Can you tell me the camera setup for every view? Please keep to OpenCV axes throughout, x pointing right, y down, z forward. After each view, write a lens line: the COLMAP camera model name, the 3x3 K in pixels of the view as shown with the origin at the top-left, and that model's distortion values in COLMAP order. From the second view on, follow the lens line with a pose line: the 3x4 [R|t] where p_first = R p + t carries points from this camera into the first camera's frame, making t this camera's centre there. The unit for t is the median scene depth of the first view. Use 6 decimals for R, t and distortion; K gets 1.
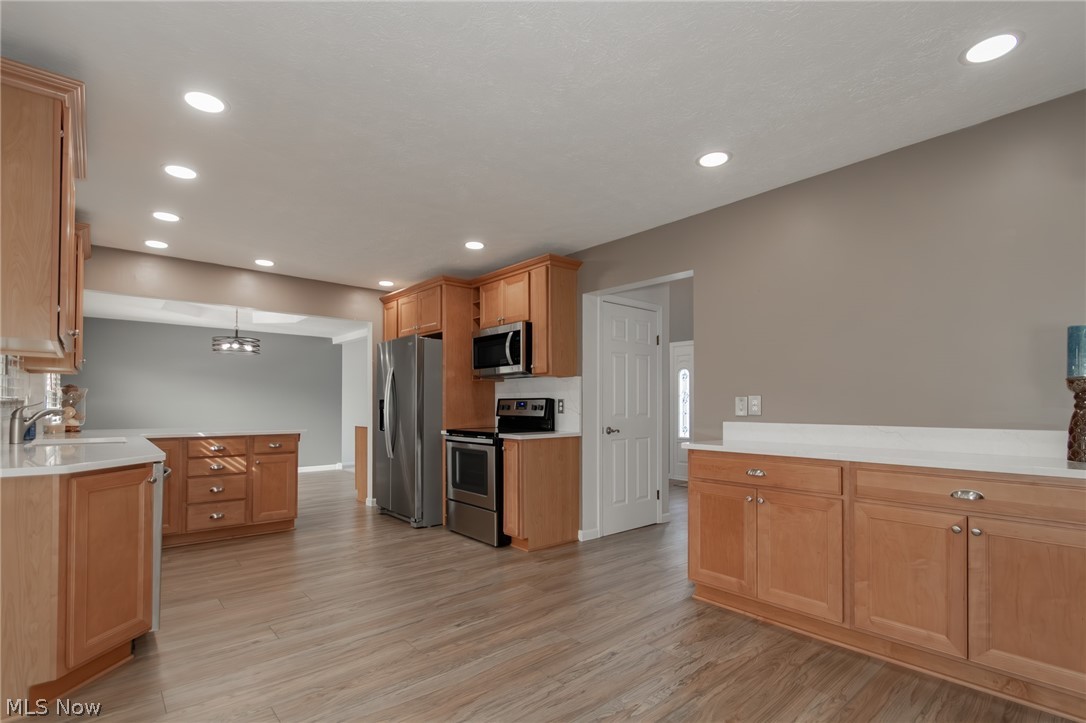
lens RADIAL K [[505.7, 0, 538.6], [0, 505.7, 372.9], [0, 0, 1]] dist [0.000298, -0.000252]
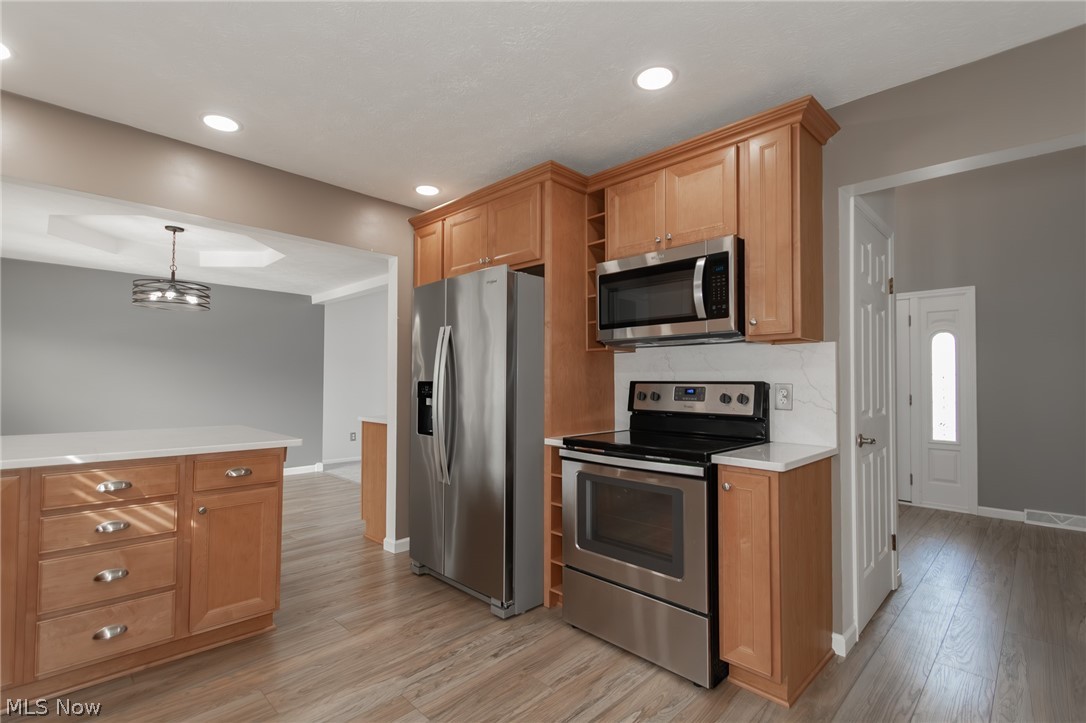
lens RADIAL K [[508.4, 0, 538.3], [0, 508.4, 346.2], [0, 0, 1]] dist [0.019058, -0.019525]
pose [[0.997735, 0.009624, 0.066577, -0.250570], [-0.009163, 0.999932, -0.007224, 0.017028], [-0.066642, 0.006598, 0.997755, 0.458027]]
